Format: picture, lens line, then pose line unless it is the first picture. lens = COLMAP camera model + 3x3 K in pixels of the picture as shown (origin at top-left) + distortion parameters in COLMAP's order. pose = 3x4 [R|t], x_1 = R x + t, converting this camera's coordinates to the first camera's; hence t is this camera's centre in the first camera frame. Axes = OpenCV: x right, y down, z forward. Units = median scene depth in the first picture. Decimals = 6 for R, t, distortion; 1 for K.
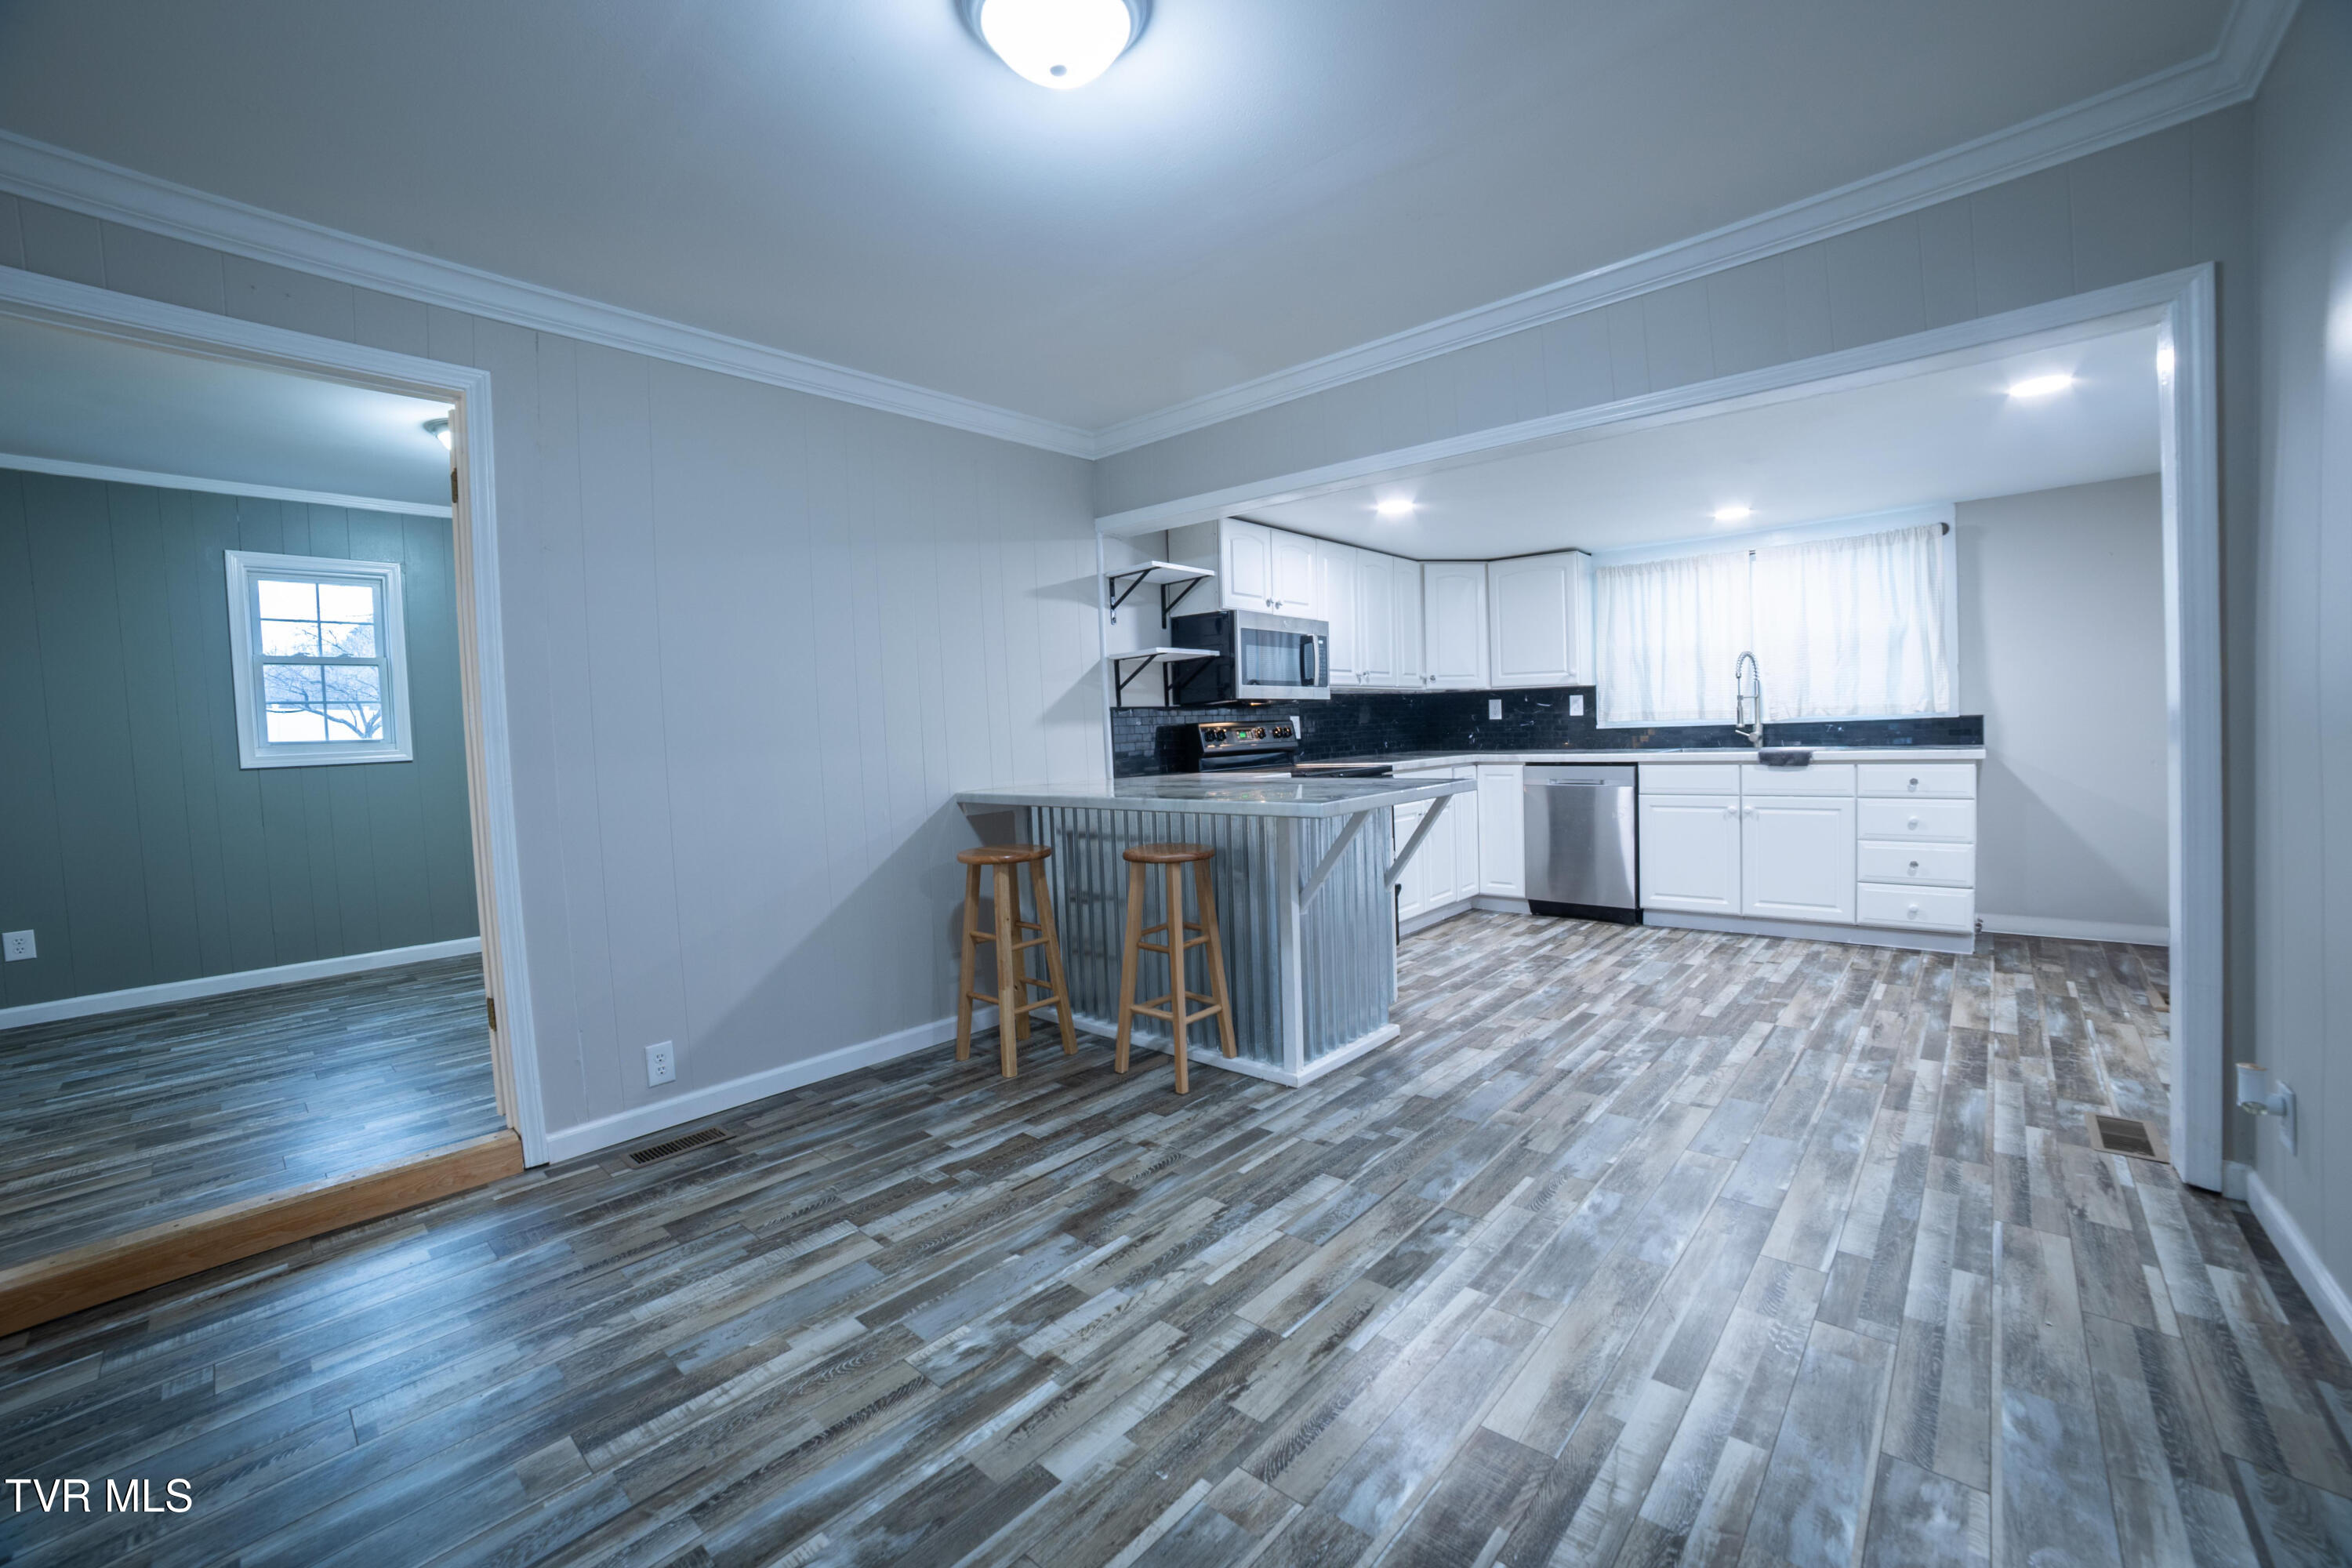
lens RADIAL K [[971.6, 0, 1203.4], [0, 971.6, 772.0], [0, 0, 1]] dist [-0.111915, 0.043122]
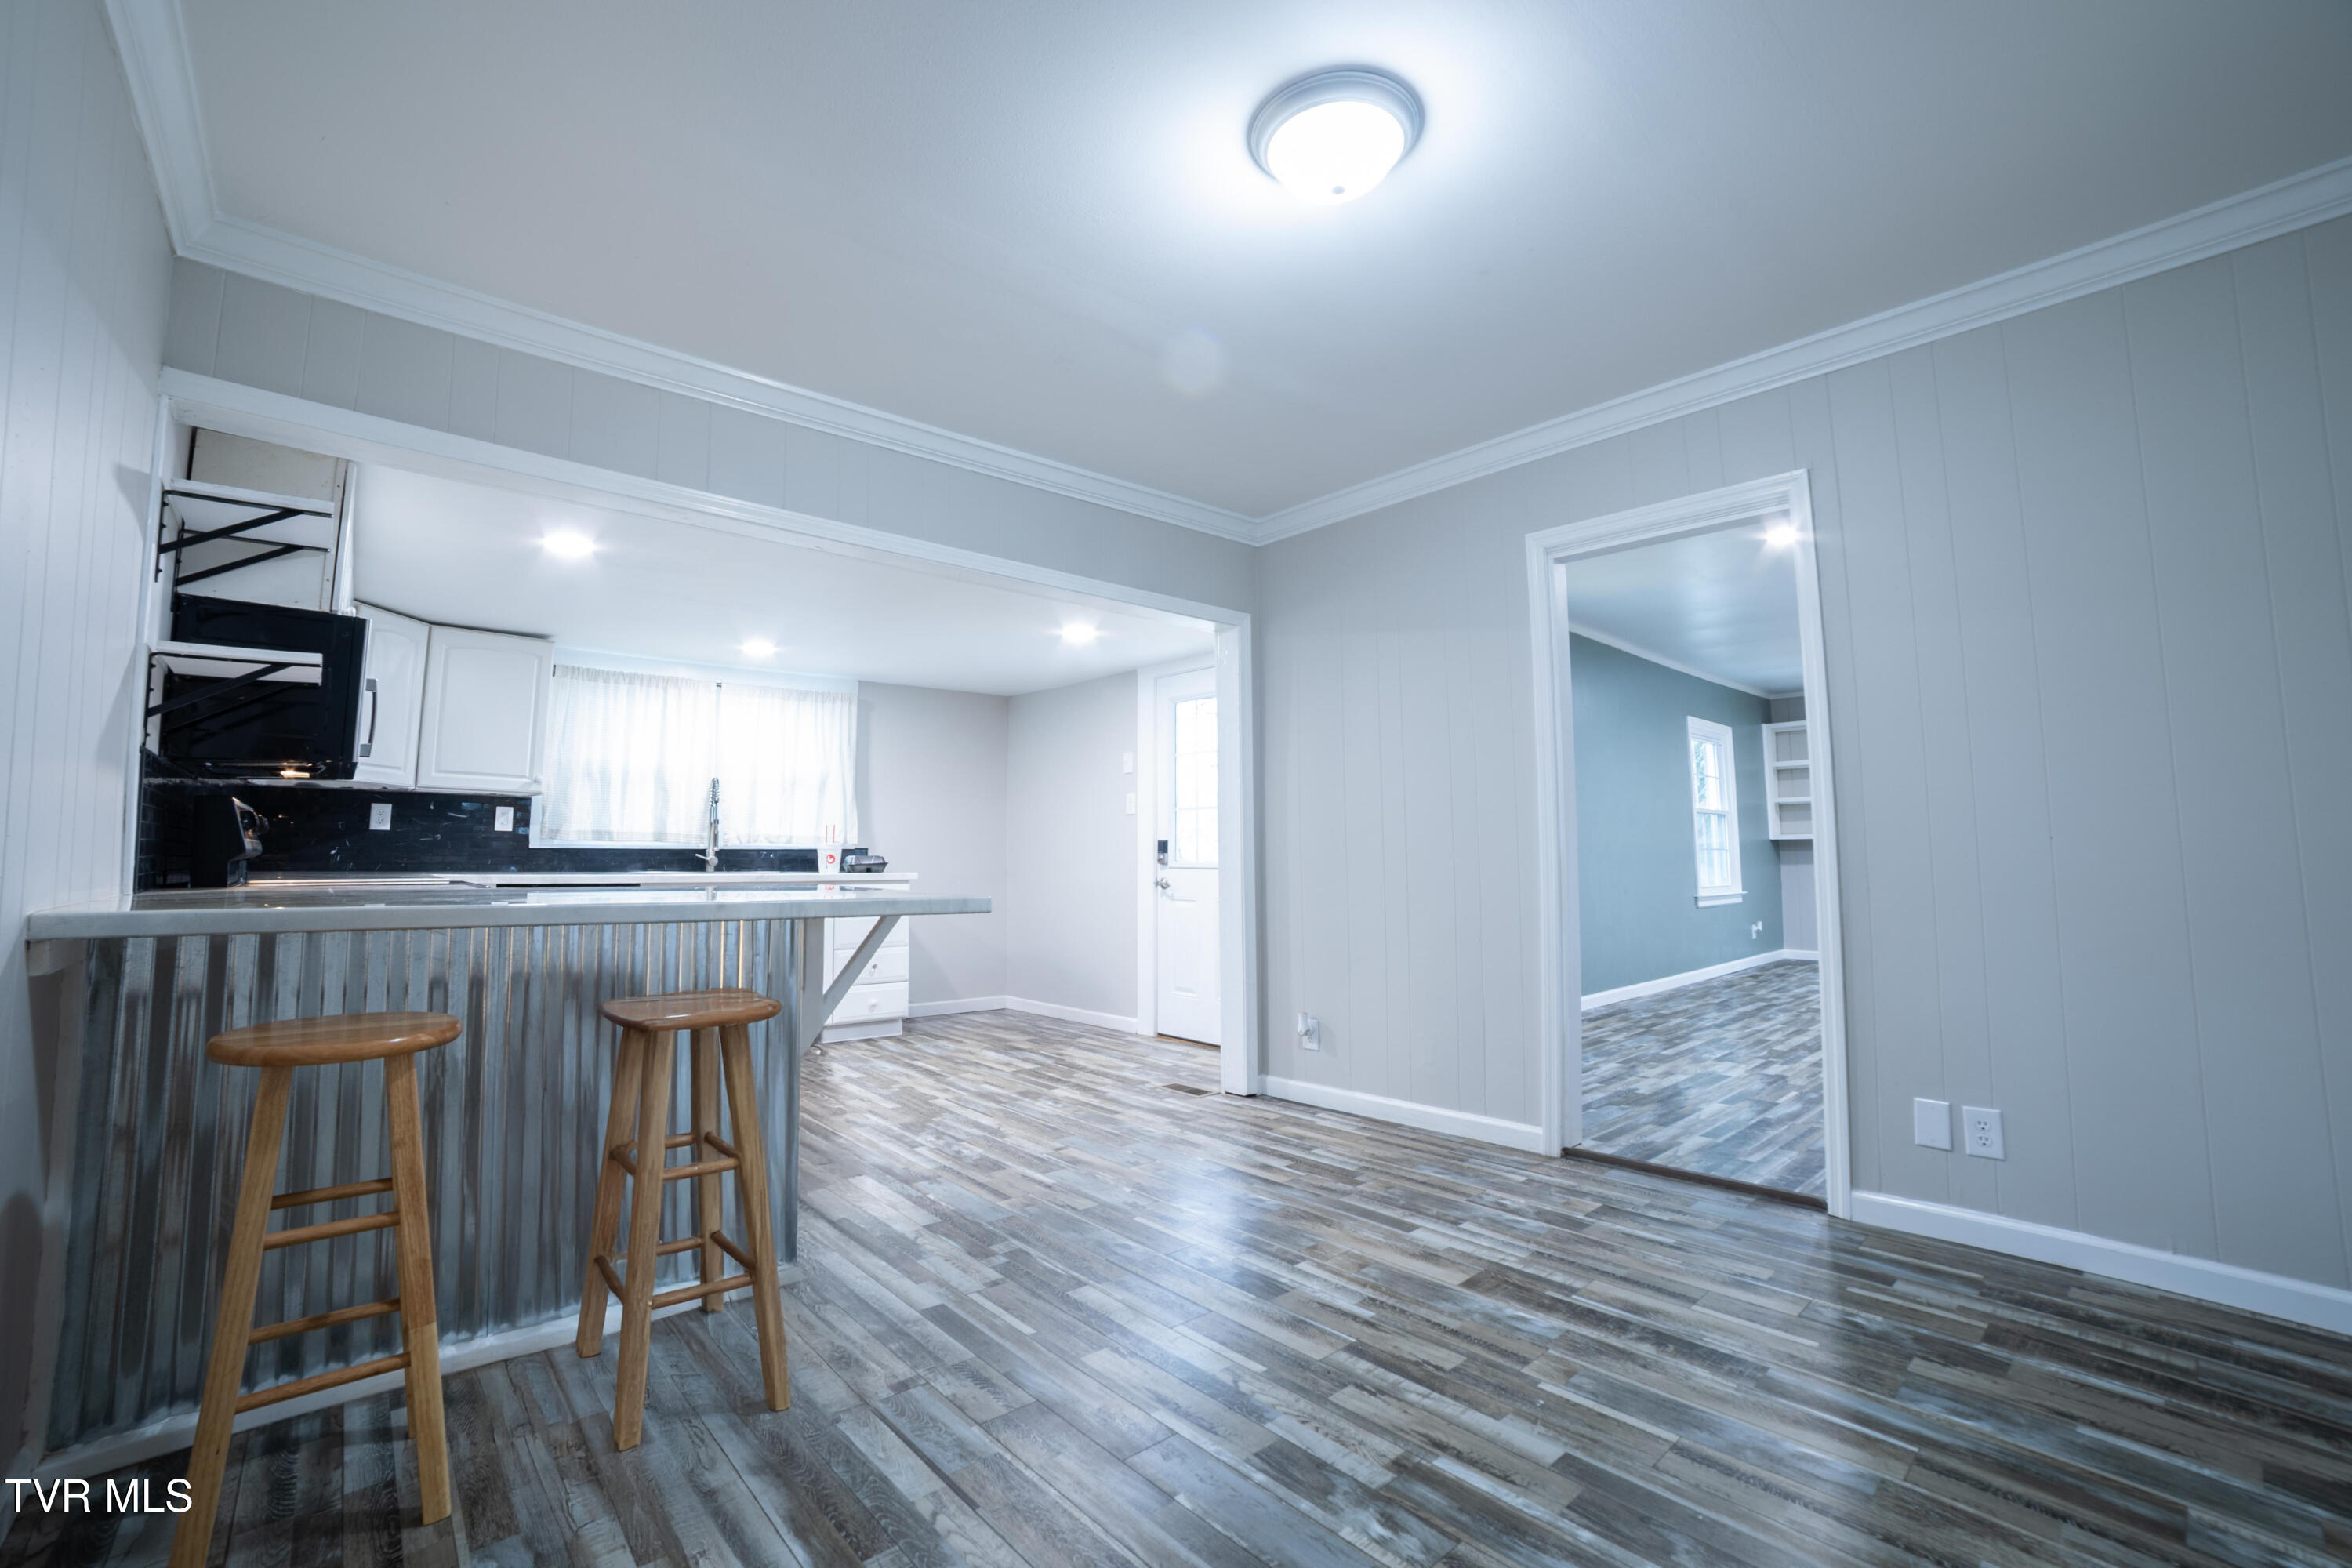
lens RADIAL K [[971.6, 0, 1203.4], [0, 971.6, 772.0], [0, 0, 1]] dist [-0.111915, 0.043122]
pose [[0.109348, 0.123059, 0.986357, -0.728900], [0.041314, 0.990887, -0.128205, 0.039364], [-0.993145, 0.054769, 0.103268, 0.663570]]
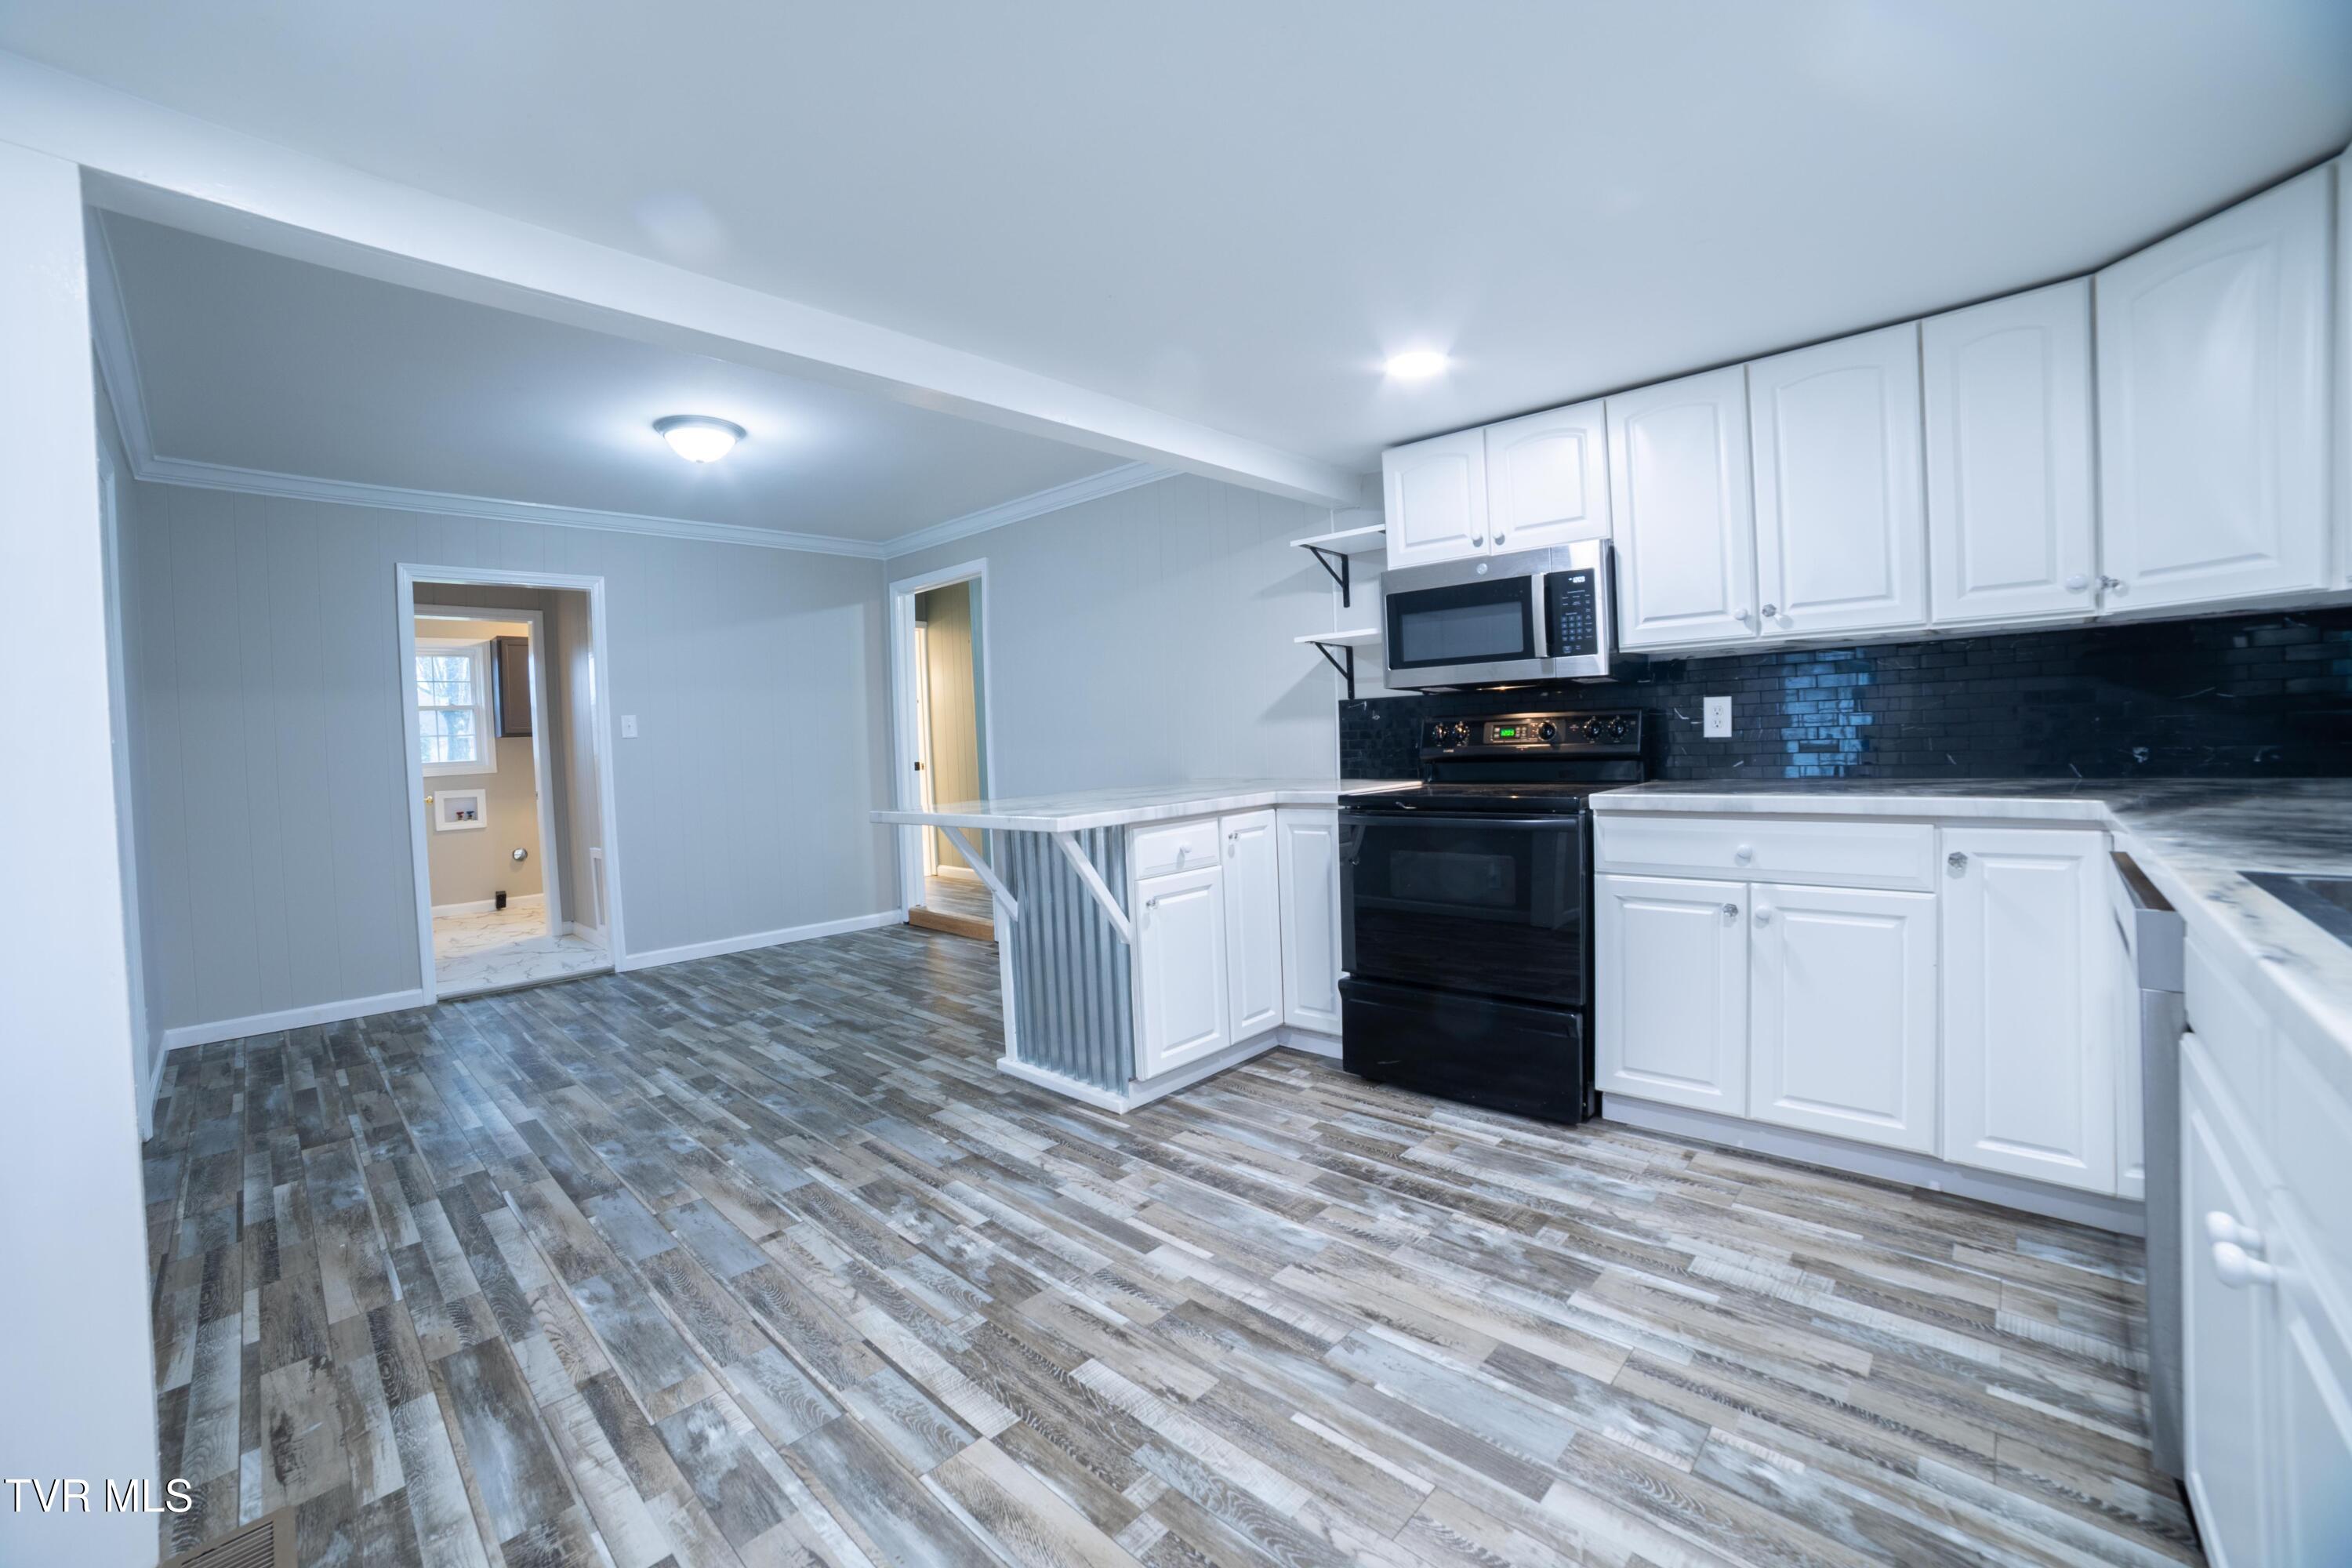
lens RADIAL K [[997.0, 0, 1167.0], [0, 997.0, 759.0], [0, 0, 1]] dist [-0.117218, 0.040440]
pose [[-0.072617, 0.063873, -0.995313, 1.311085], [-0.000271, 0.997946, 0.064062, -0.111266], [0.997360, 0.004922, -0.072450, 1.405067]]
